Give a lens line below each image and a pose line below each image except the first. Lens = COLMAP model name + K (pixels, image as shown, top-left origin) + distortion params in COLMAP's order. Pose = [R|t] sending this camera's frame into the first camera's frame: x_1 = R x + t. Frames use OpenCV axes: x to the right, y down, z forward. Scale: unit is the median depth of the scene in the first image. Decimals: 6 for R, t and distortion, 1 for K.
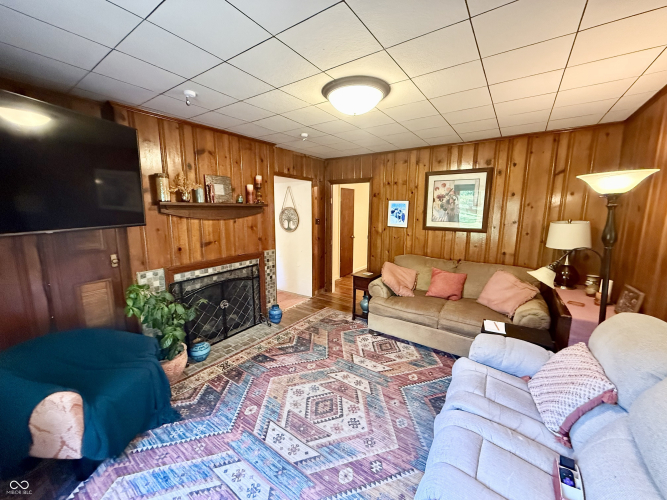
lens RADIAL K [[264.9, 0, 331.9], [0, 264.9, 249.9], [0, 0, 1]] dist [0.000678, 0.000096]
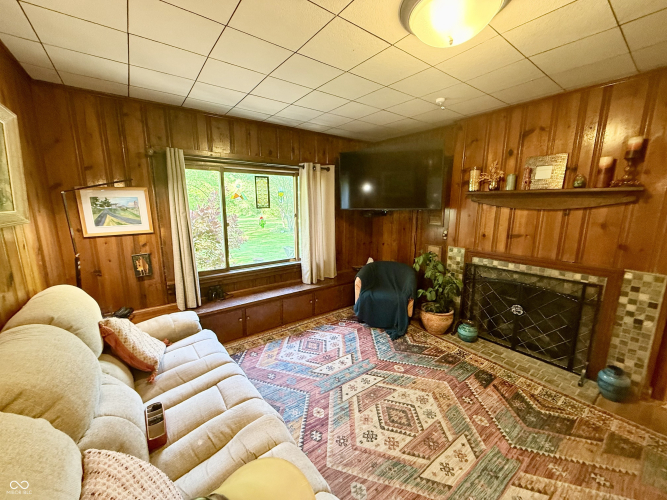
lens RADIAL K [[264.9, 0, 331.9], [0, 264.9, 249.9], [0, 0, 1]] dist [0.000678, 0.000096]
pose [[-0.310080, 0.163035, -0.936627, 0.649911], [-0.151108, 0.964211, 0.217862, -0.090728], [0.938625, 0.209087, -0.274347, 0.760133]]
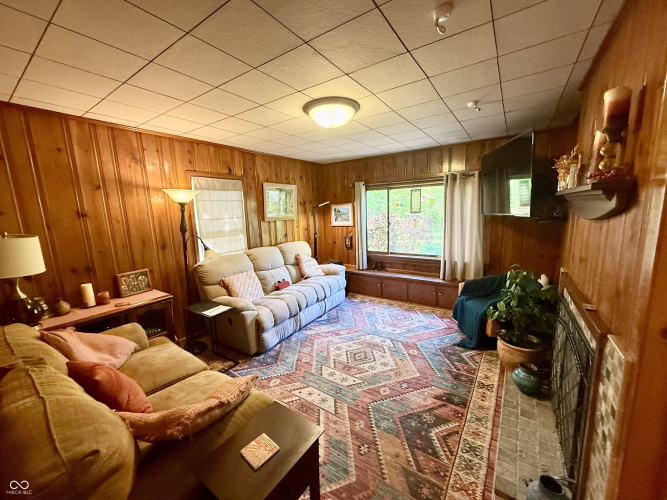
lens RADIAL K [[264.9, 0, 331.9], [0, 264.9, 249.9], [0, 0, 1]] dist [0.000678, 0.000096]
pose [[-0.999477, 0.031789, -0.005913, 0.085172], [0.028438, 0.951236, 0.307150, -0.266573], [0.015389, 0.306821, -0.951643, 1.734684]]
